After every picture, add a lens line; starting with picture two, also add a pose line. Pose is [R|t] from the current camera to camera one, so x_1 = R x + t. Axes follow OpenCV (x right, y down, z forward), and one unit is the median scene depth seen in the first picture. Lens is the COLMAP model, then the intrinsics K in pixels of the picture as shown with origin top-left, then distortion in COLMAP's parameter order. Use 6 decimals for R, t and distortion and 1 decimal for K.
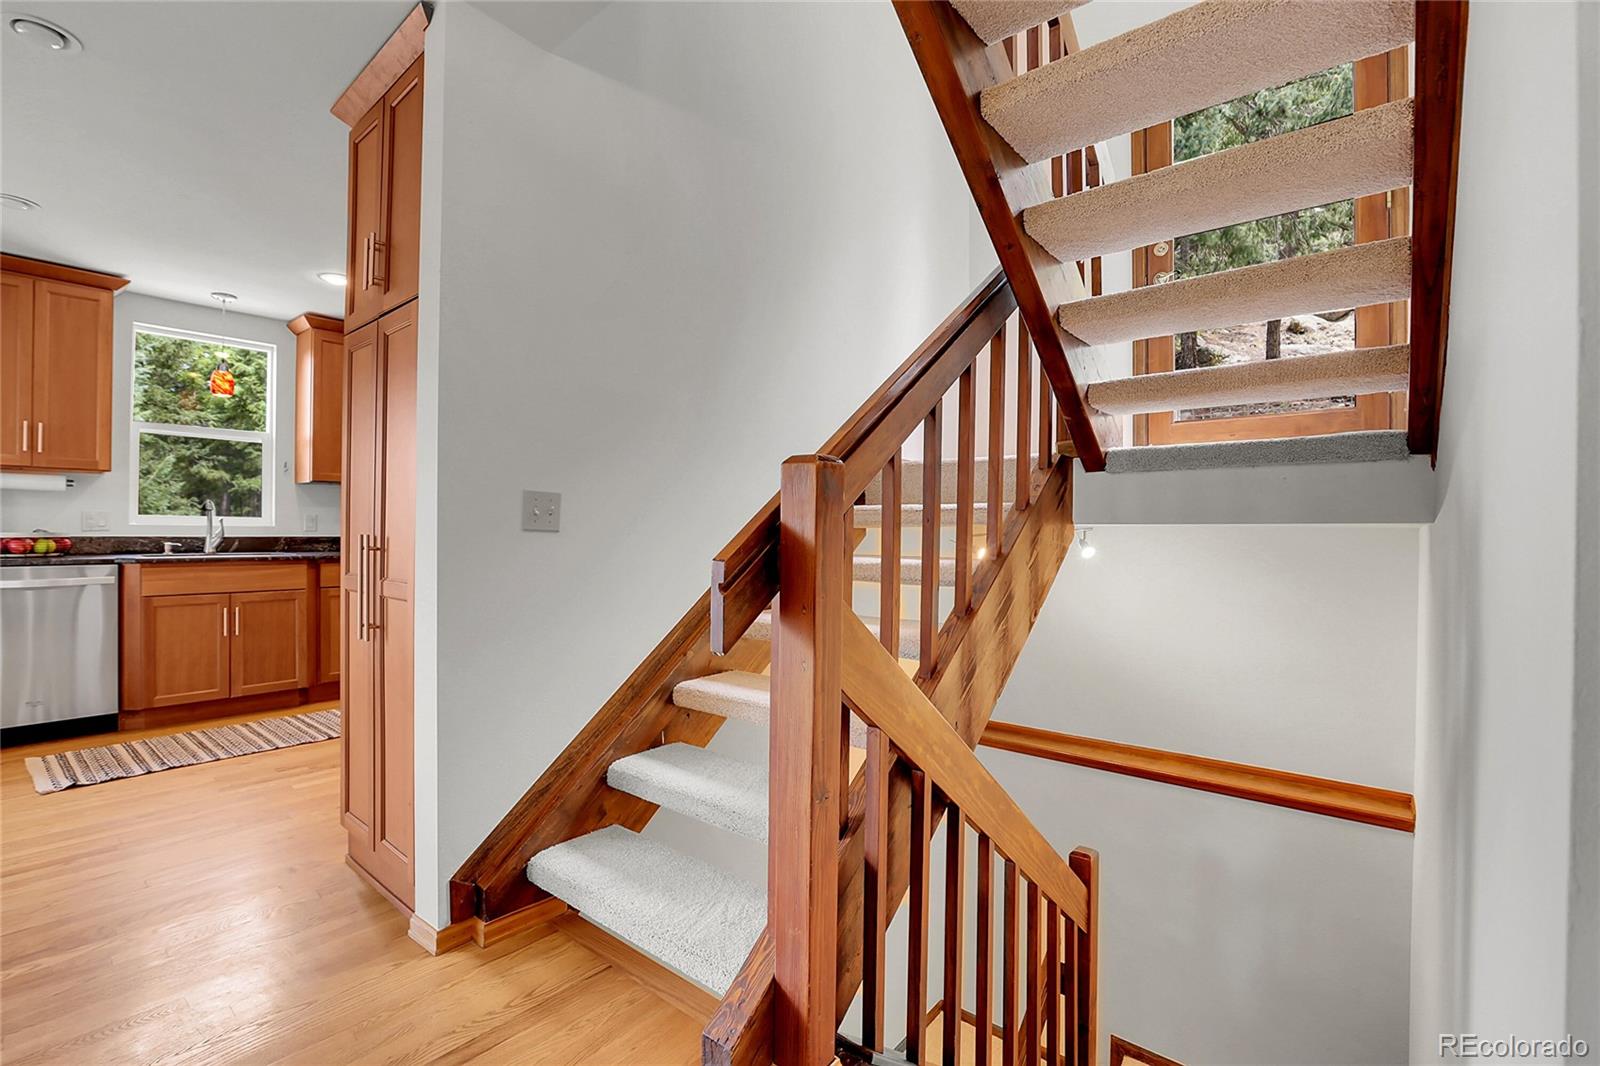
lens RADIAL K [[730.6, 0, 784.9], [0, 730.6, 532.3], [0, 0, 1]] dist [-0.049239, 0.018140]
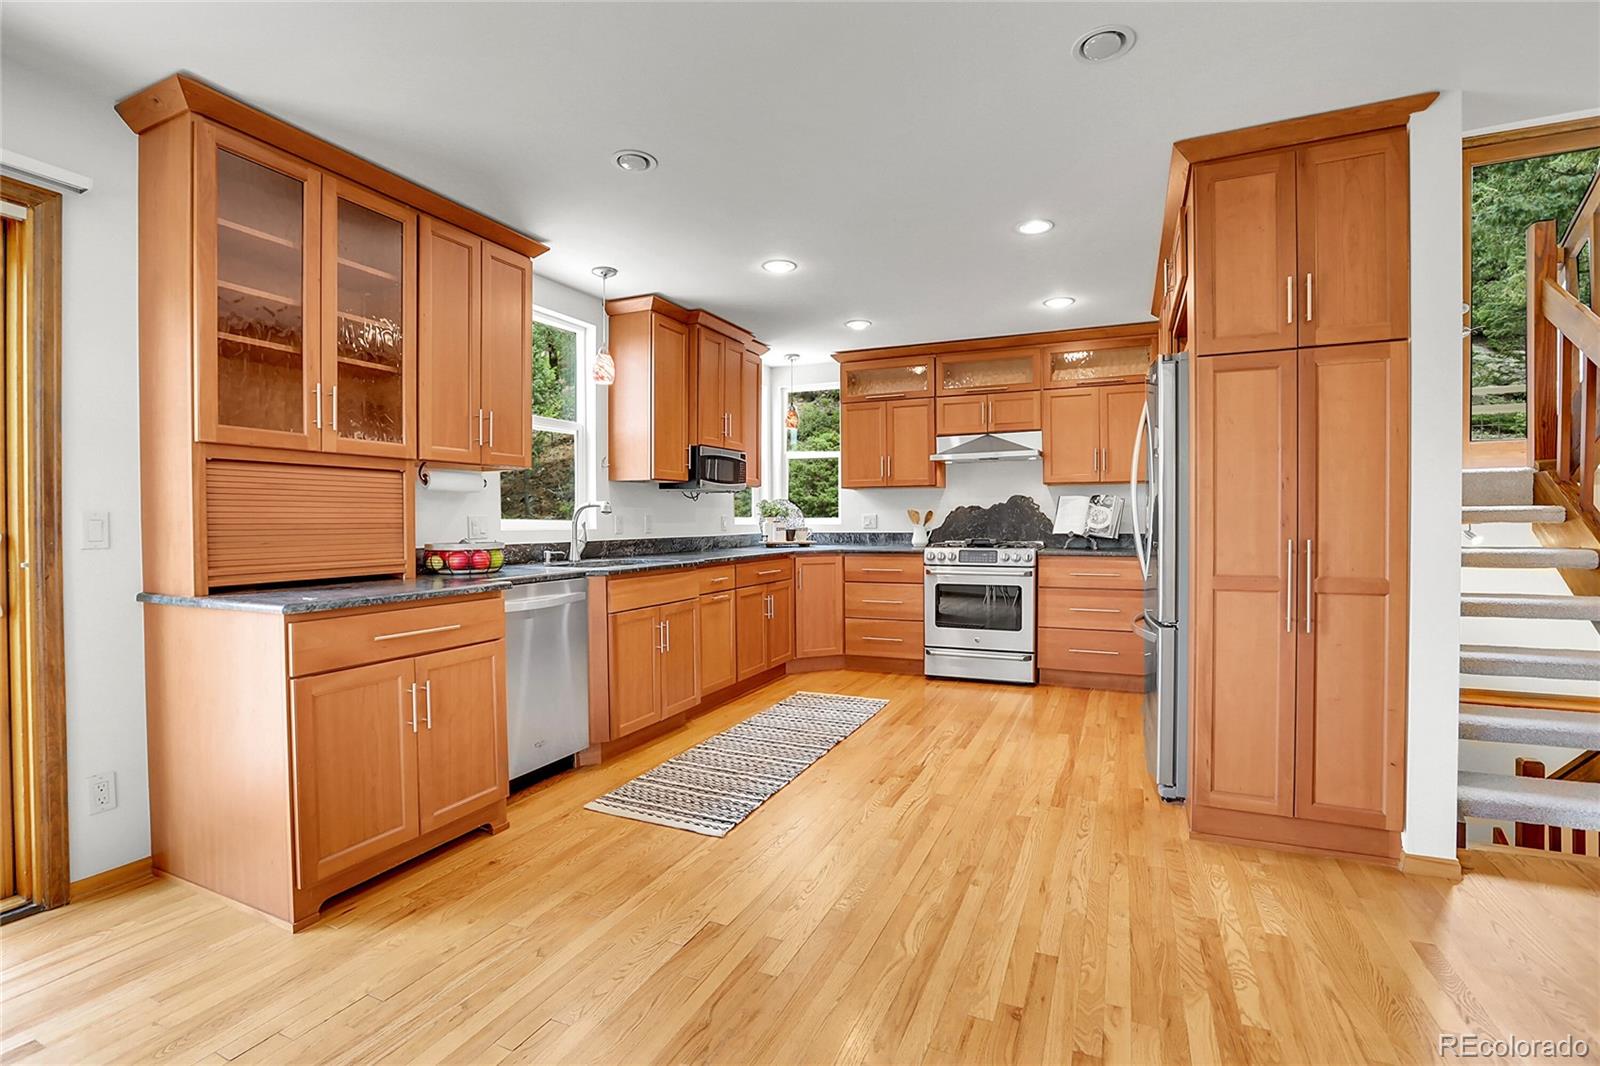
lens RADIAL K [[730.6, 0, 797.4], [0, 730.6, 531.3], [0, 0, 1]] dist [-0.049239, 0.018140]
pose [[0.960315, -0.016375, 0.278437, -0.810624], [0.012403, 0.999795, 0.016021, -0.019106], [-0.278643, -0.011931, 0.960321, 0.065481]]
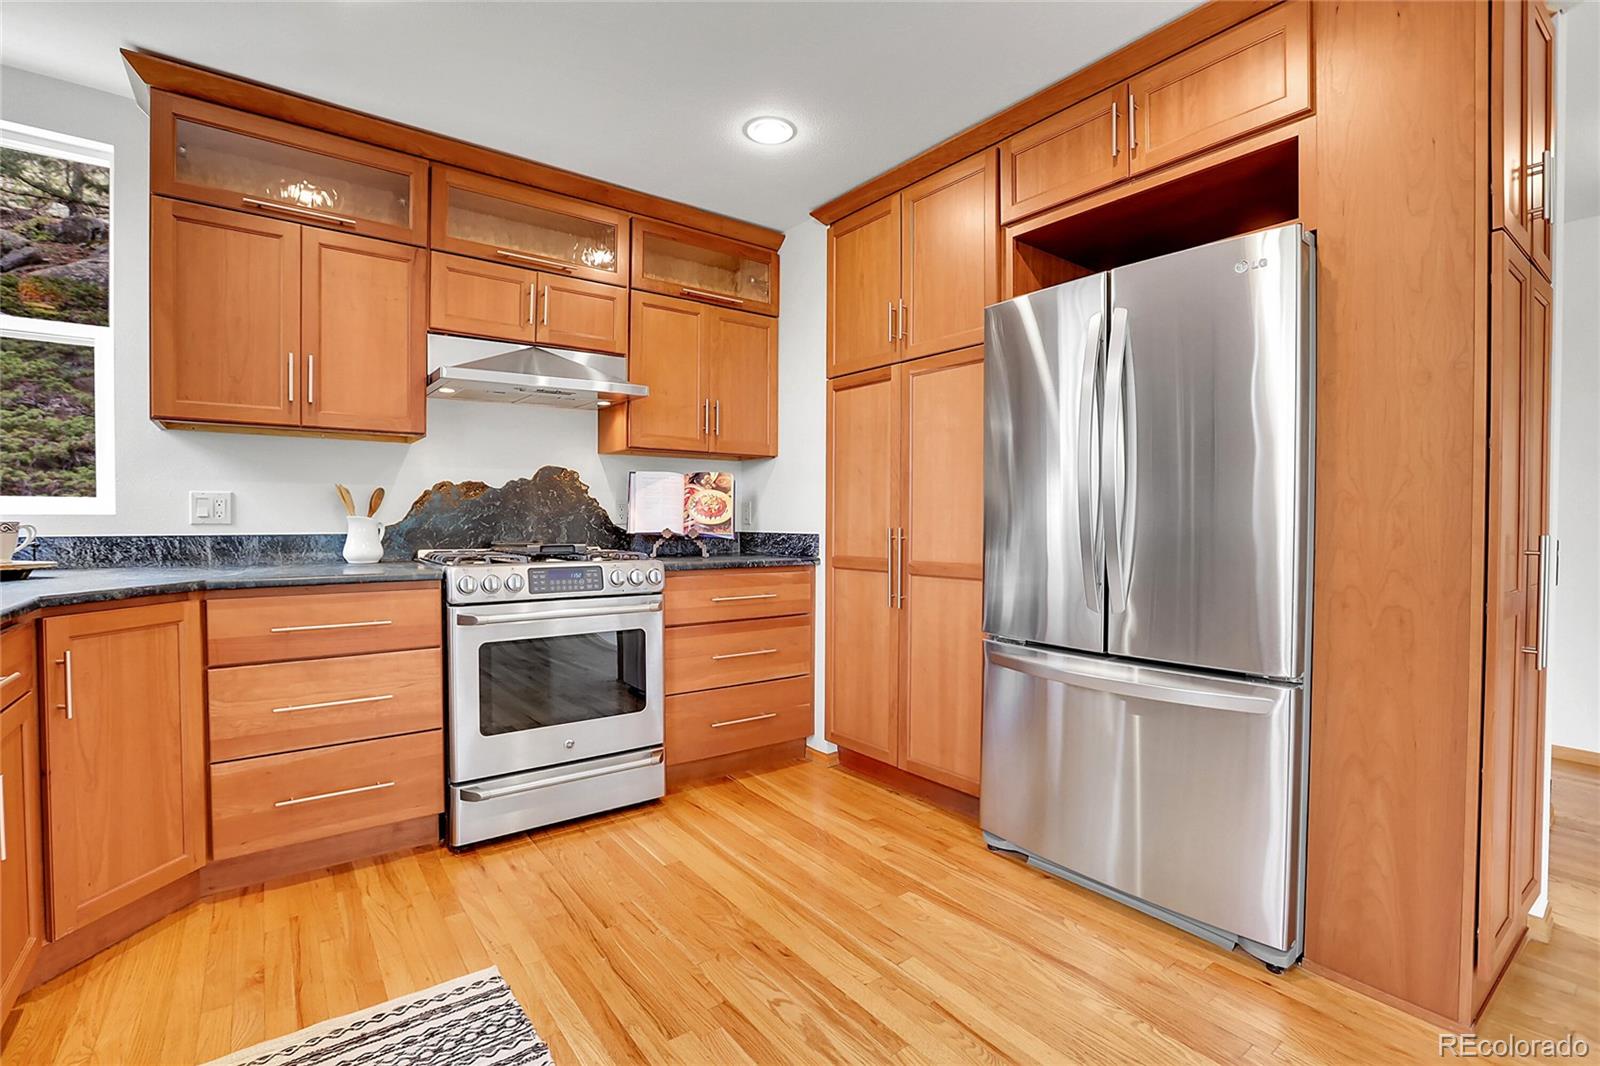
lens RADIAL K [[730.6, 0, 792.7], [0, 730.6, 529.4], [0, 0, 1]] dist [-0.049239, 0.018140]
pose [[0.220949, -0.021566, 0.975047, -0.740982], [-0.001100, 0.999749, 0.022361, -0.010329], [-0.975285, -0.006013, 0.220870, 0.801982]]
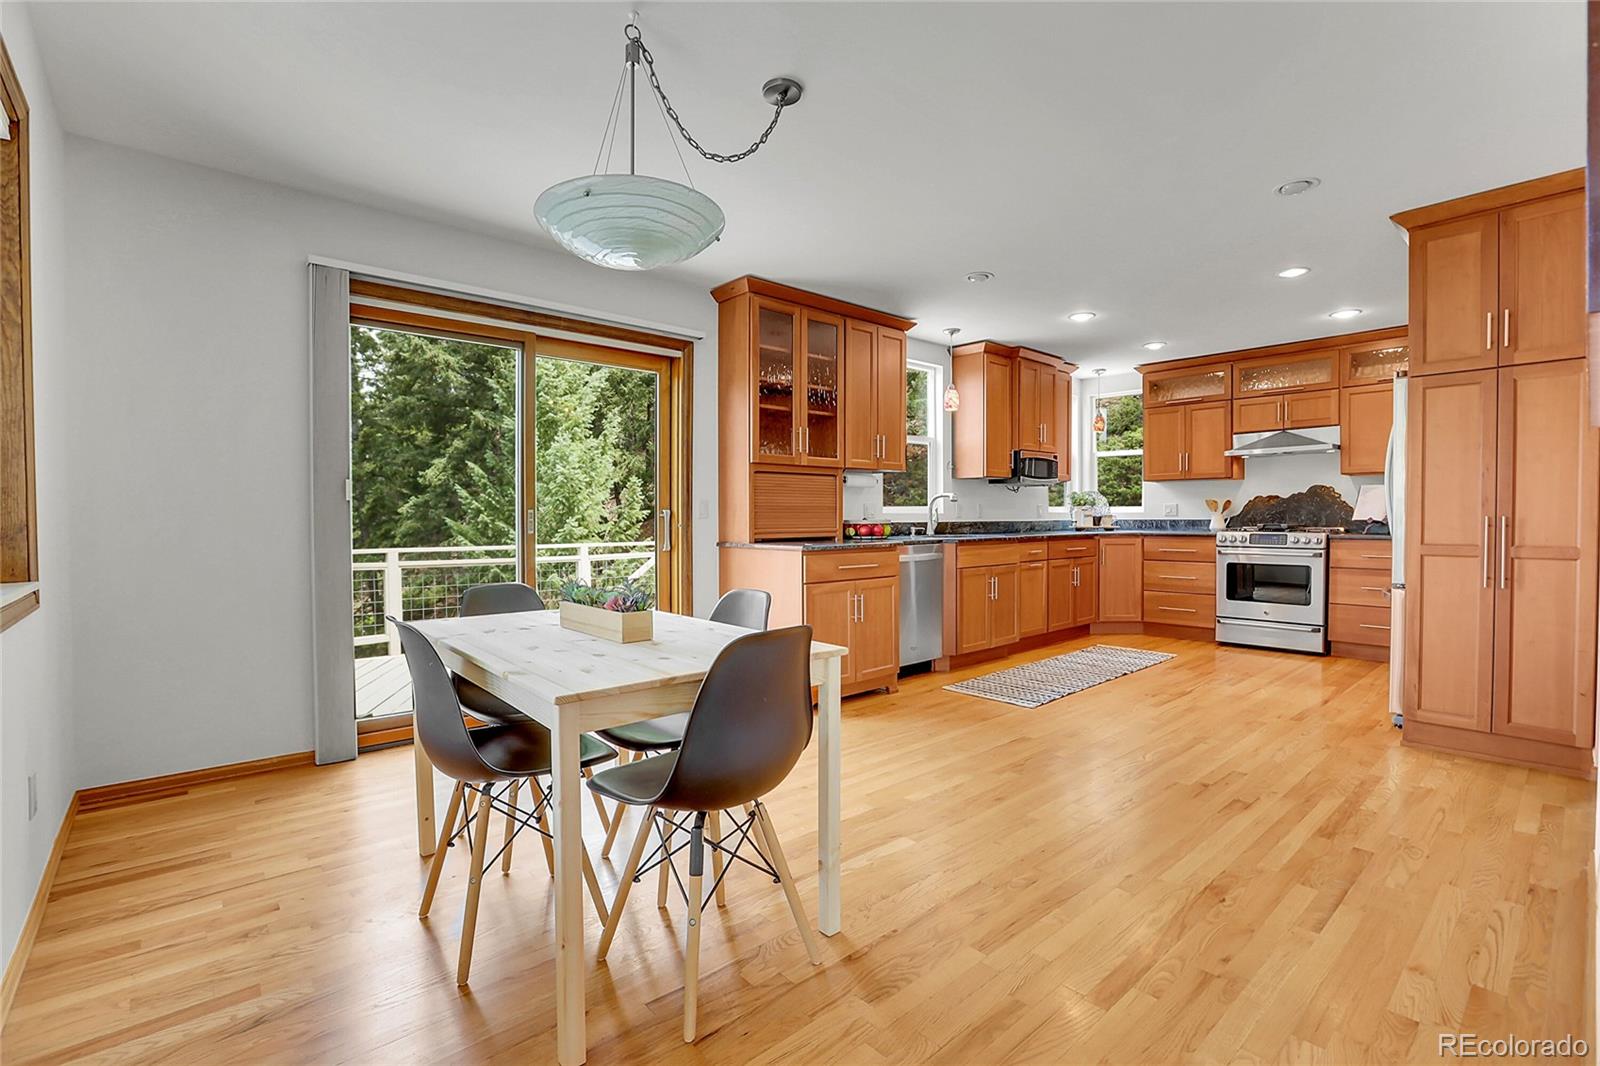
lens RADIAL K [[730.6, 0, 803.1], [0, 730.6, 532.8], [0, 0, 1]] dist [-0.049239, 0.018140]
pose [[0.990939, -0.007712, -0.134092, -0.875590], [0.010540, 0.999736, 0.020393, -0.003818], [0.133900, -0.021622, 0.990759, -0.311792]]
